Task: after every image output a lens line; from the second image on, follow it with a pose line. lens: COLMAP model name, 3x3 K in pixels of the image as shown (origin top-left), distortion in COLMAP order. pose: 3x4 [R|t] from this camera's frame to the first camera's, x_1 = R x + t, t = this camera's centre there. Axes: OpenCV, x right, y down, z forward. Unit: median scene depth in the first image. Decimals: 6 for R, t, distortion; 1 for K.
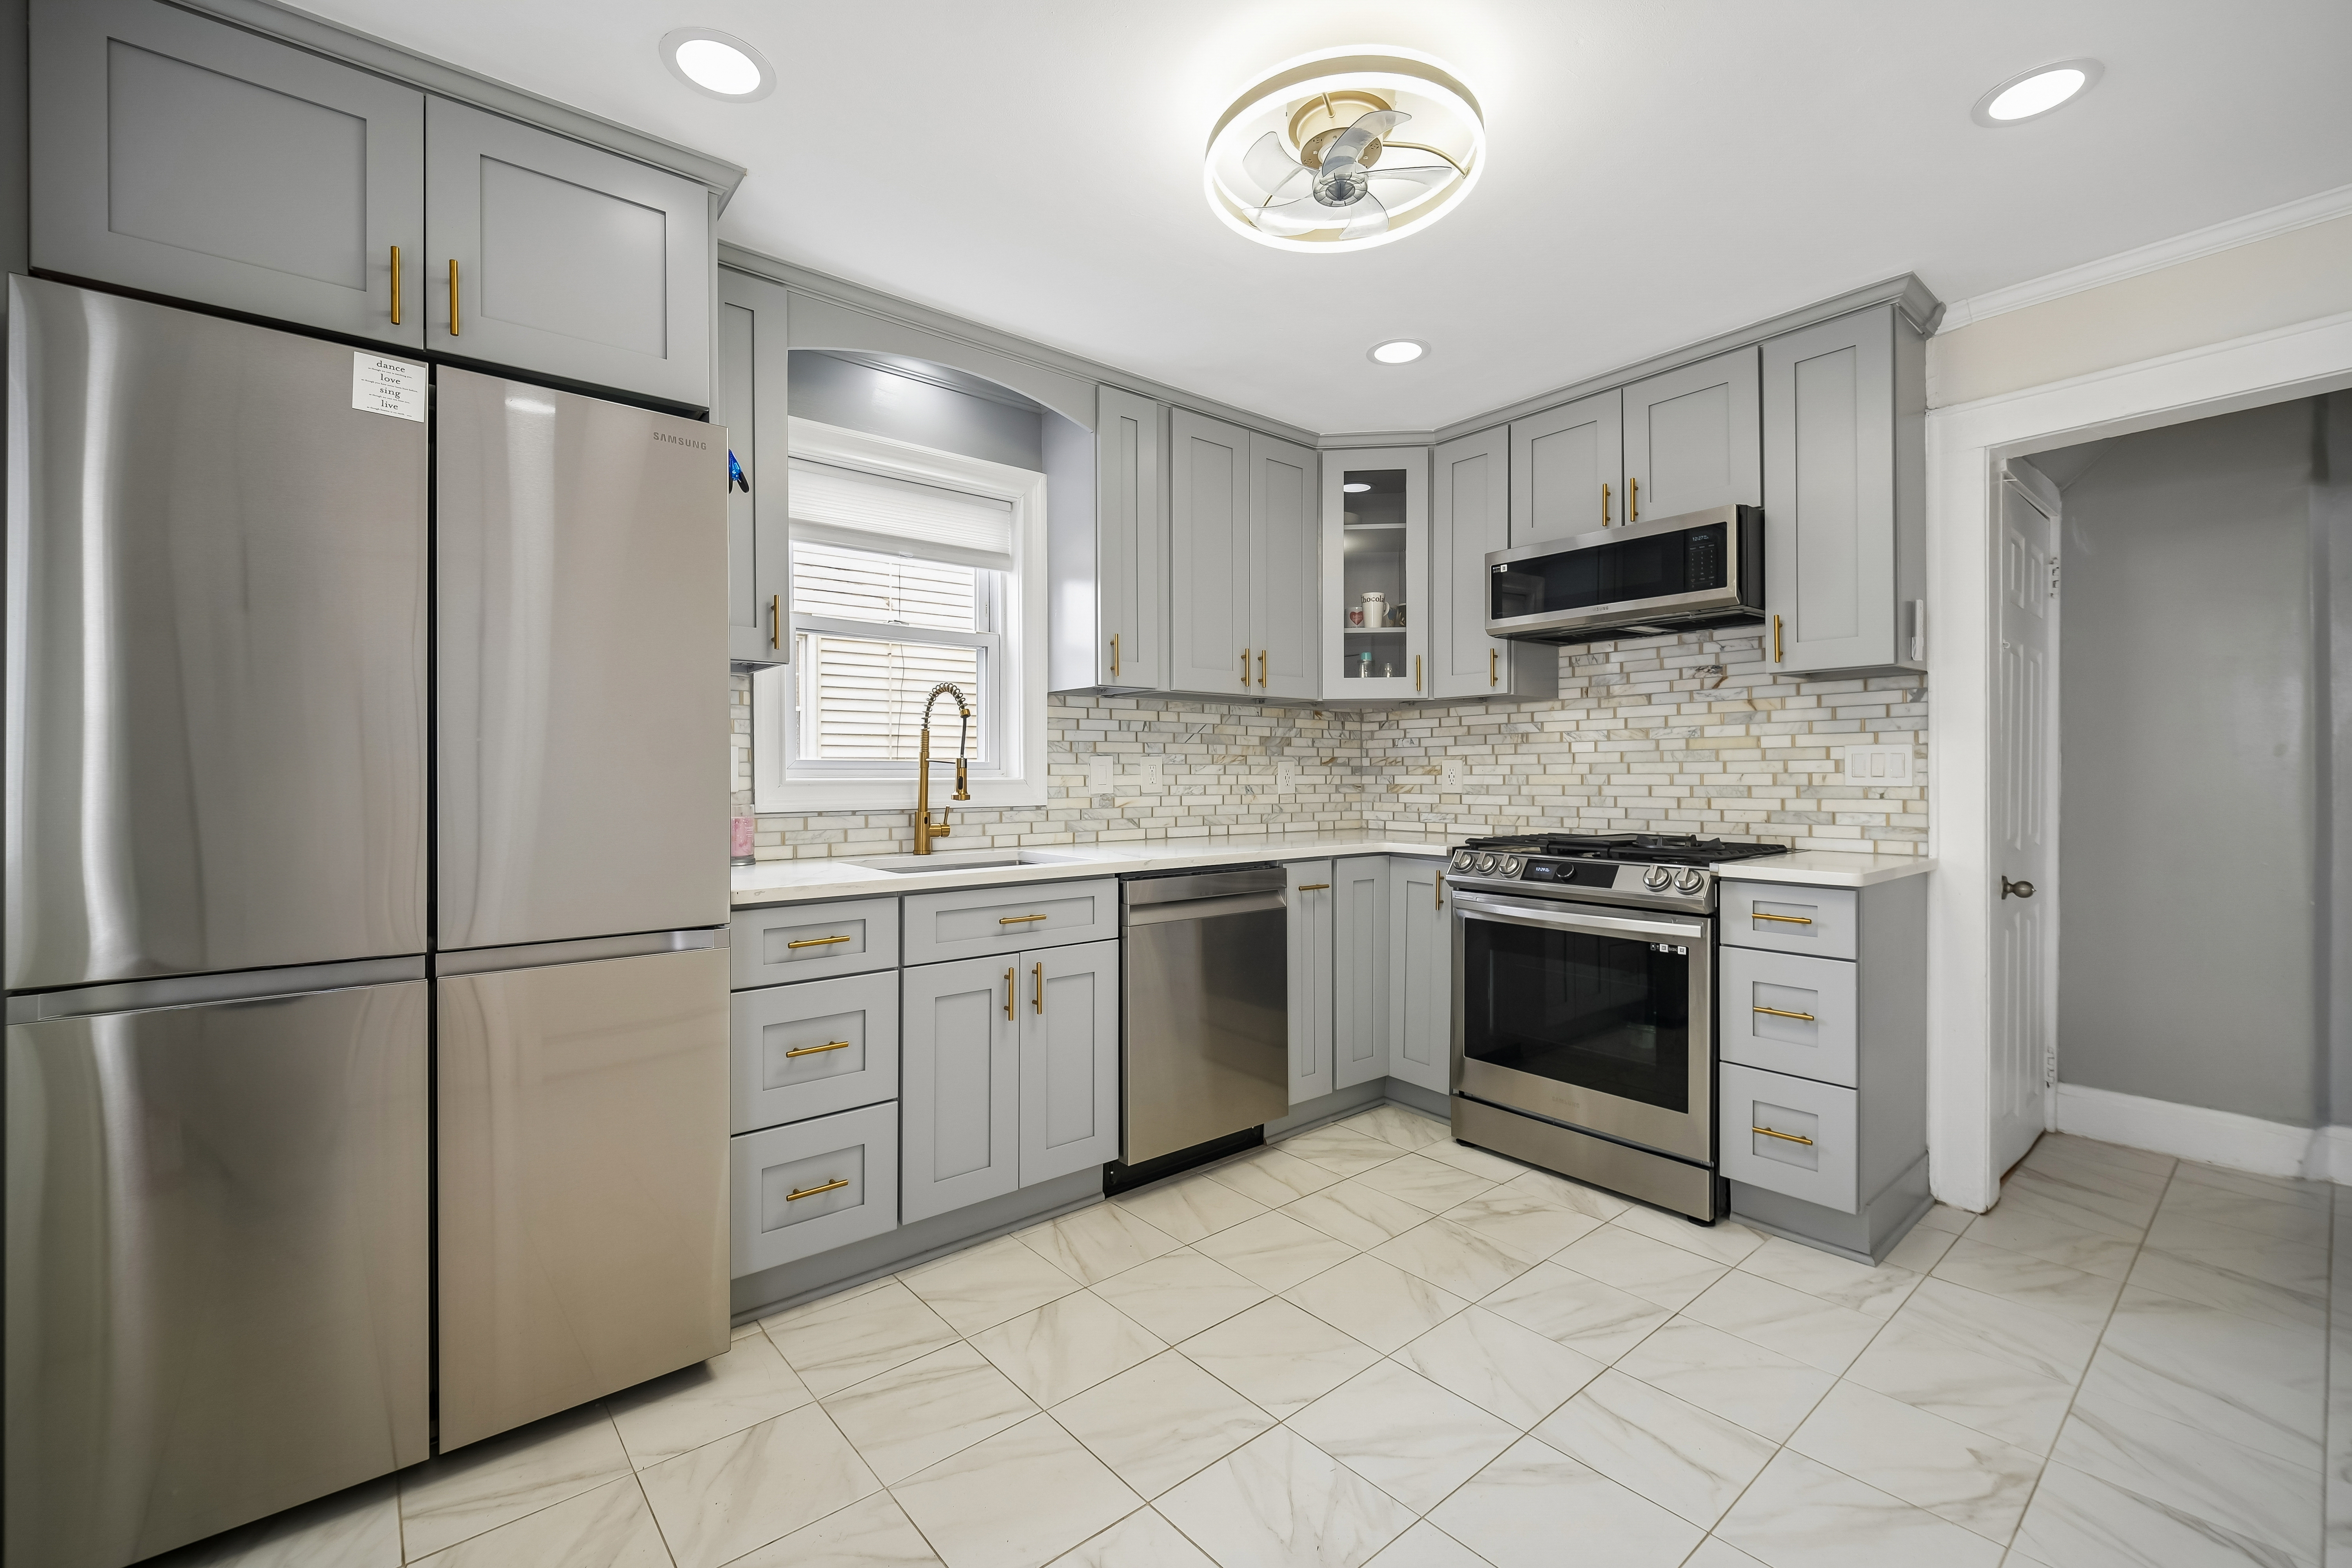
lens RADIAL K [[990.5, 0, 1186.8], [0, 990.5, 782.3], [0, 0, 1]] dist [-0.002177, -0.000817]
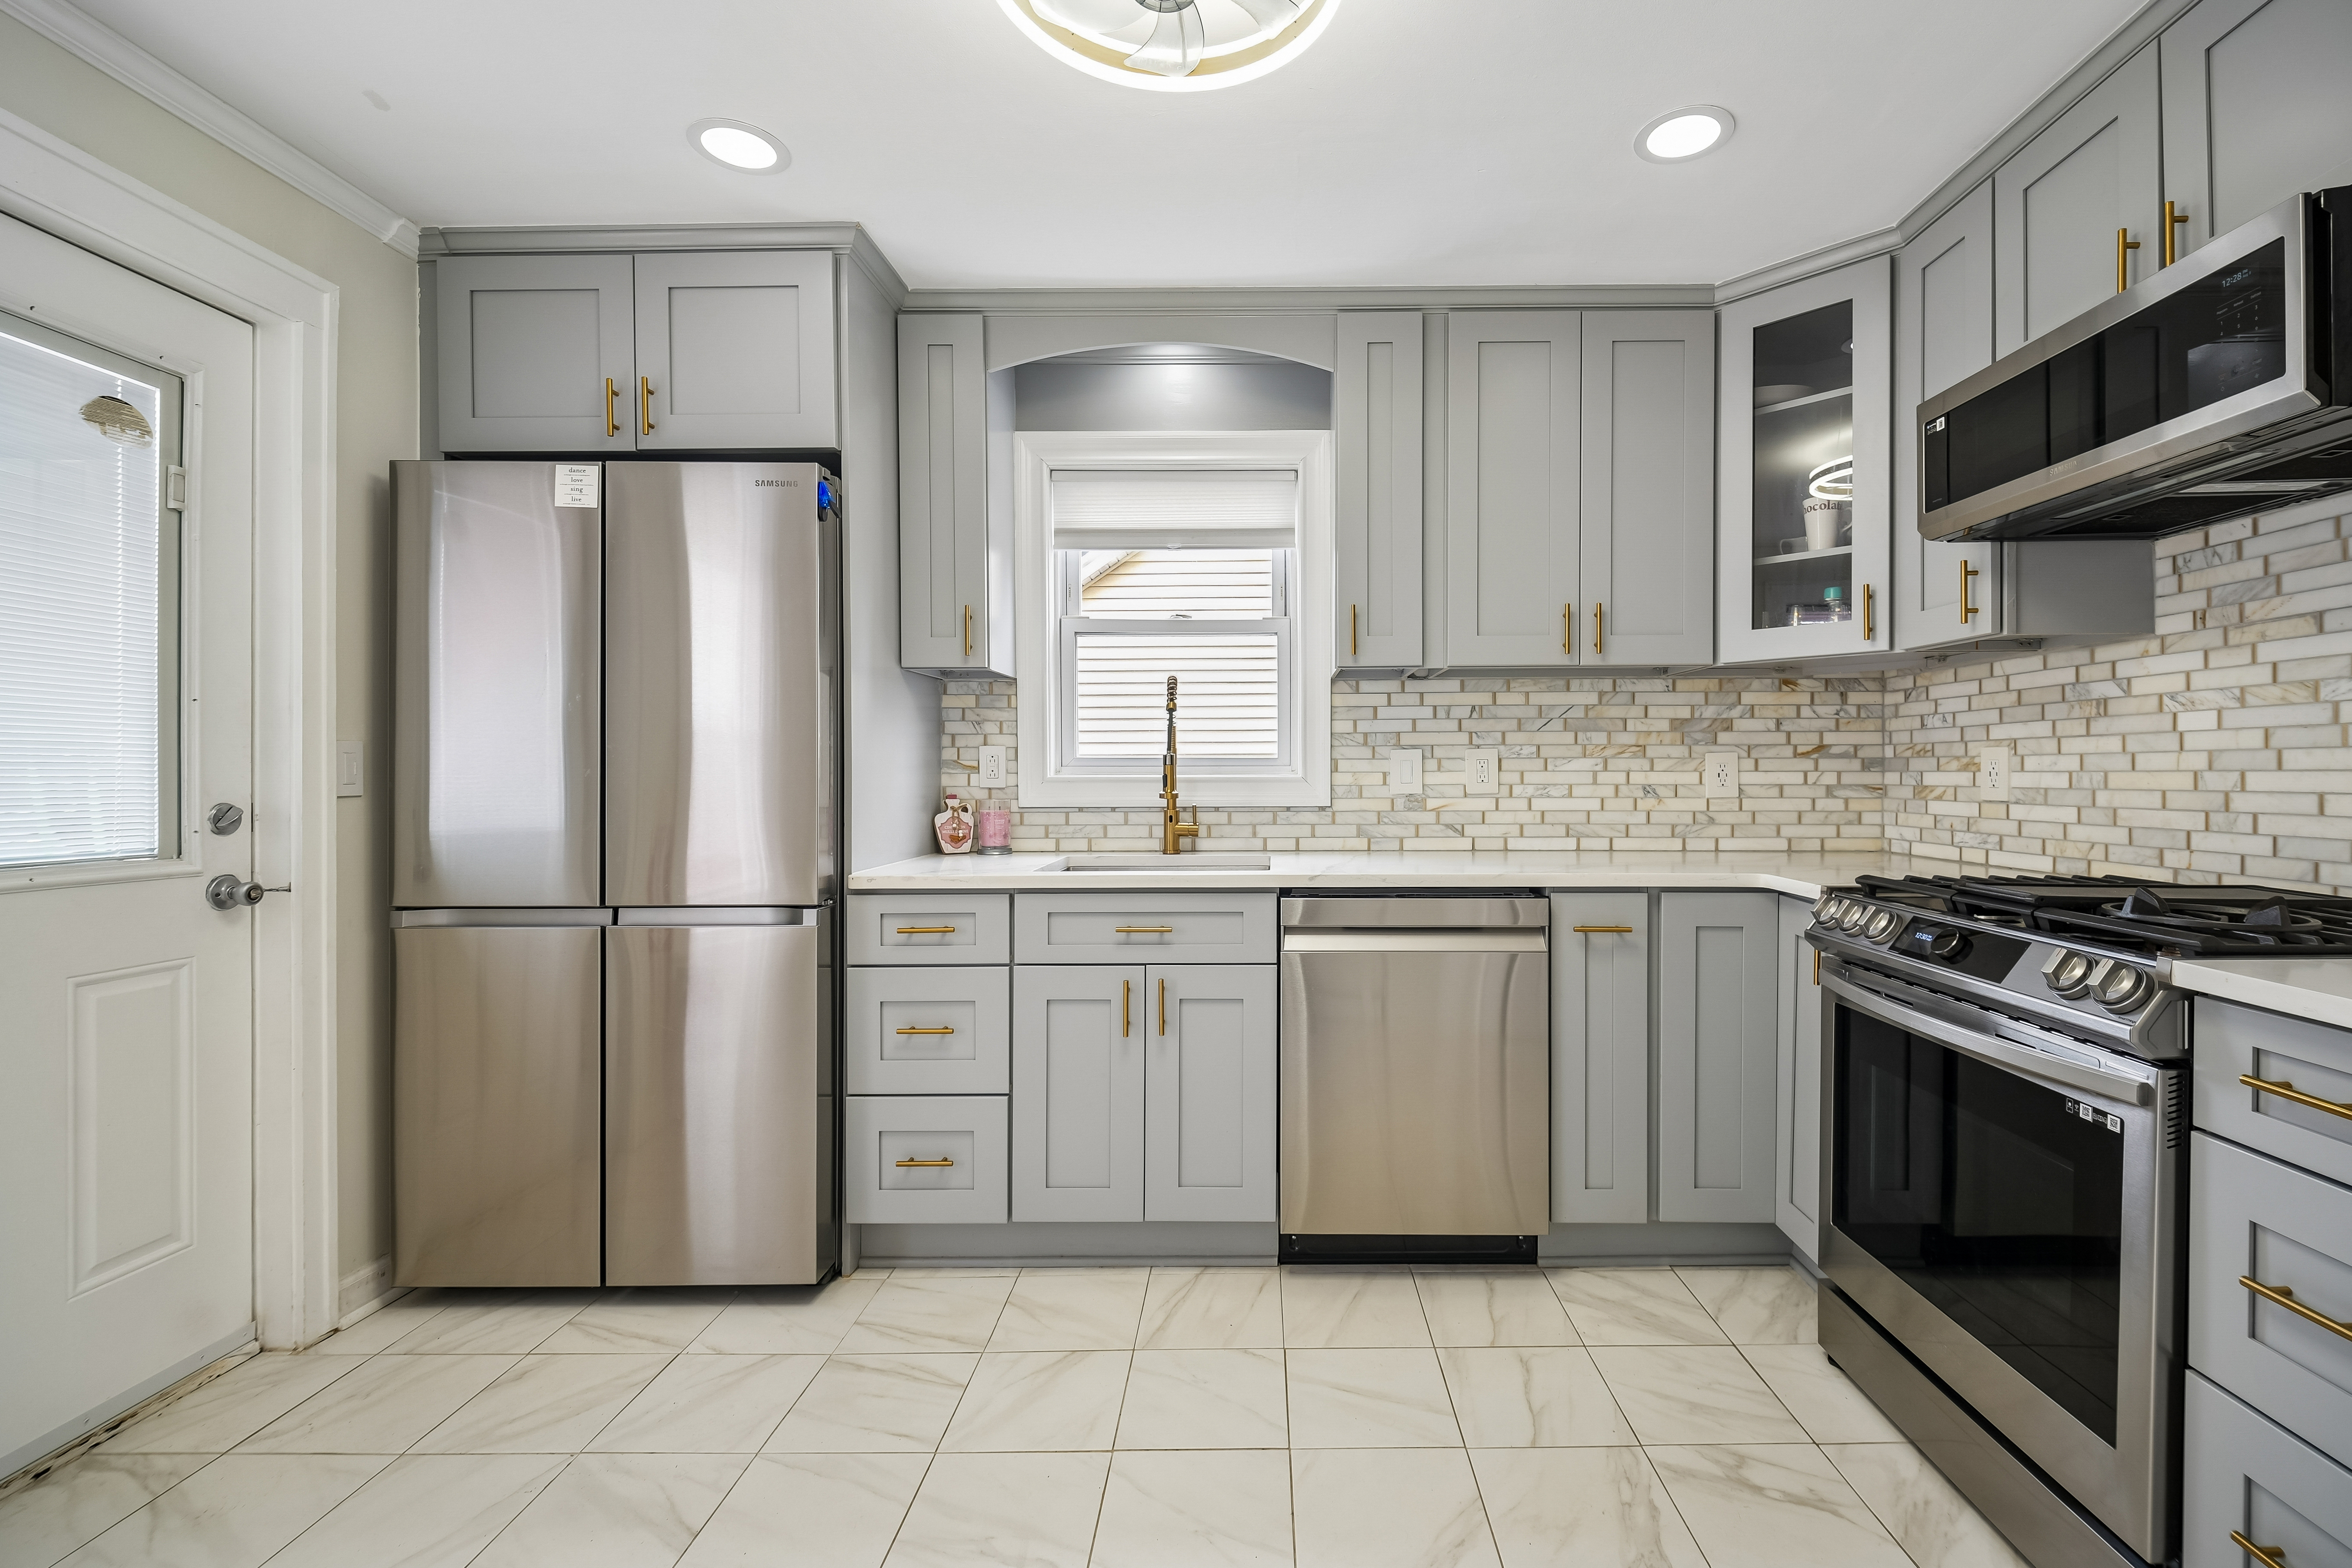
lens RADIAL K [[1027.5, 0, 1176.0], [0, 1027.5, 784.0], [0, 0, 1]] dist [0.019212, -0.014792]
pose [[0.761627, 0.008411, -0.647961, 0.337631], [-0.003770, 0.999956, 0.008549, -0.003697], [0.648005, -0.004069, 0.761625, 0.207197]]
